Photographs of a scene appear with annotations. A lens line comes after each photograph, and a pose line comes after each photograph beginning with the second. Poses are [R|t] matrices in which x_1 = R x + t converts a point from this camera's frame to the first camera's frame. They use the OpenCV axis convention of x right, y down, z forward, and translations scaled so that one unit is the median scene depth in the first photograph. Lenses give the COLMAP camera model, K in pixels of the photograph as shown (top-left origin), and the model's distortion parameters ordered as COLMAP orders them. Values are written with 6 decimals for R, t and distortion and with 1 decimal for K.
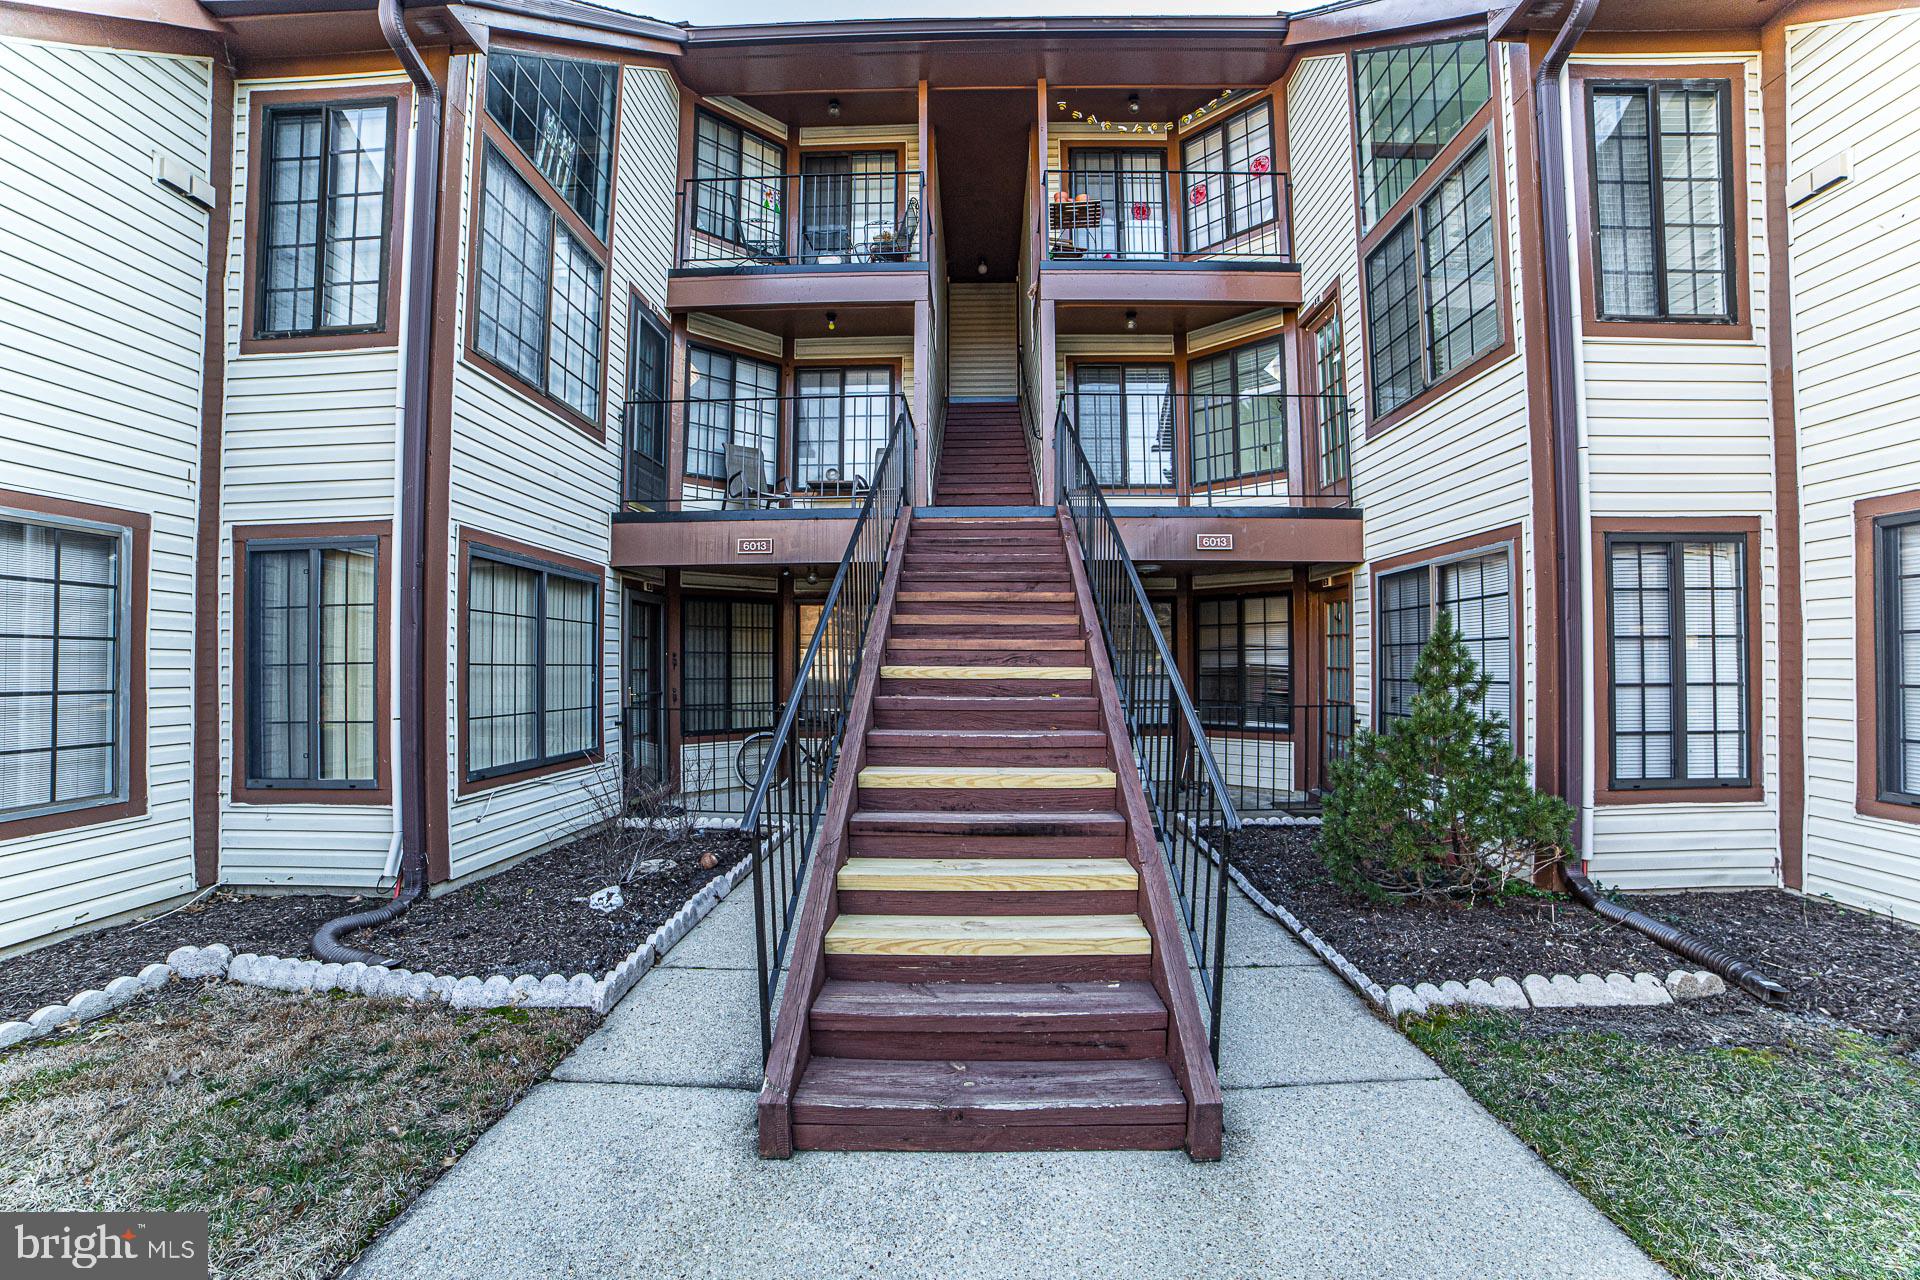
lens RADIAL K [[758.2, 0, 960.0], [0, 758.2, 640.0], [0, 0, 1]] dist [-0.051713, 0.000115]
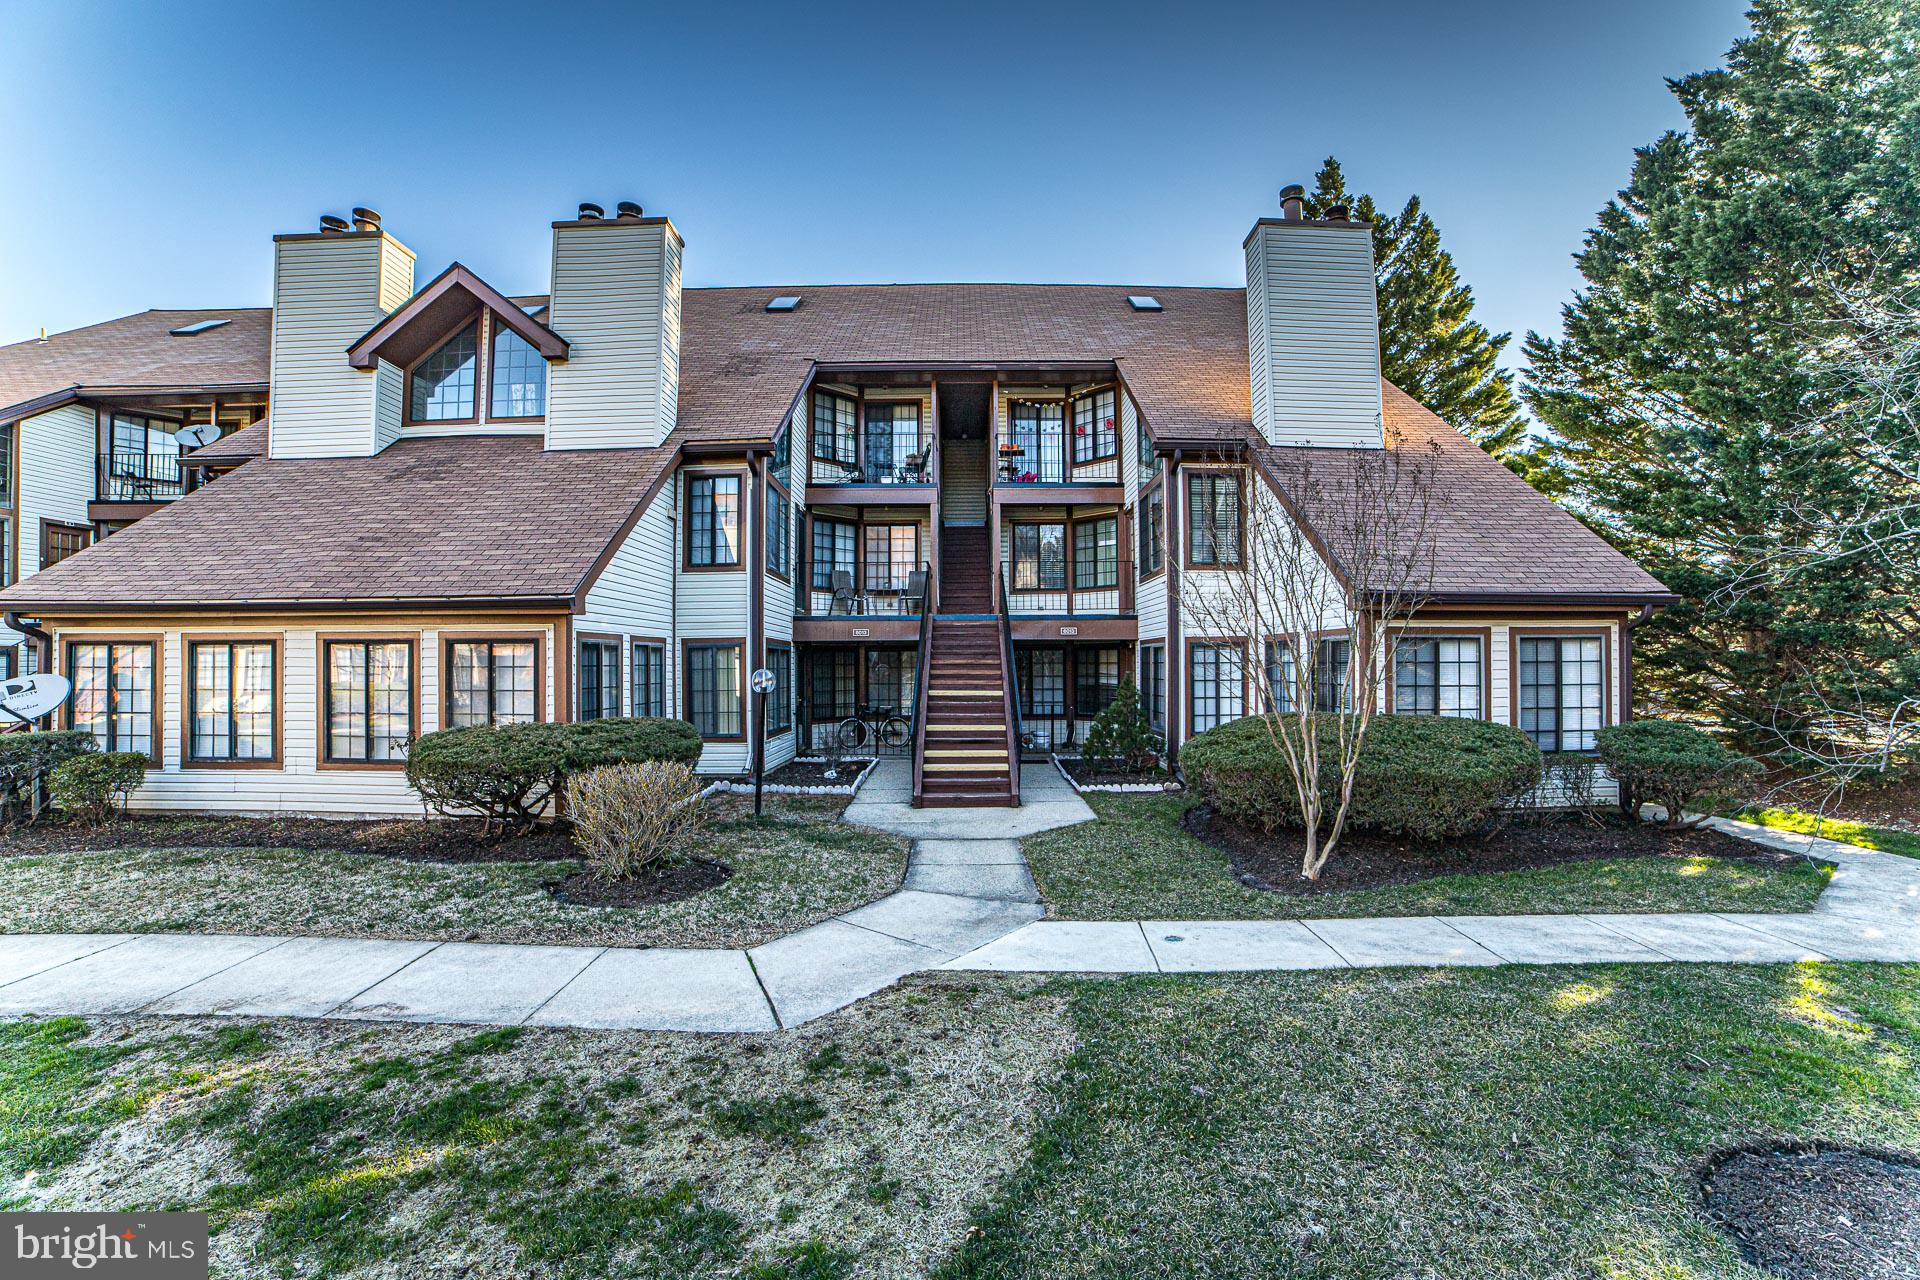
lens RADIAL K [[799.5, 0, 960.0], [0, 799.5, 640.0], [0, 0, 1]] dist [-0.025913, 0.000088]
pose [[0.999694, -0.000295, 0.024716, -0.037141], [0.000115, 0.999973, 0.007289, -0.107652], [-0.024718, -0.007284, 0.999668, -1.199219]]
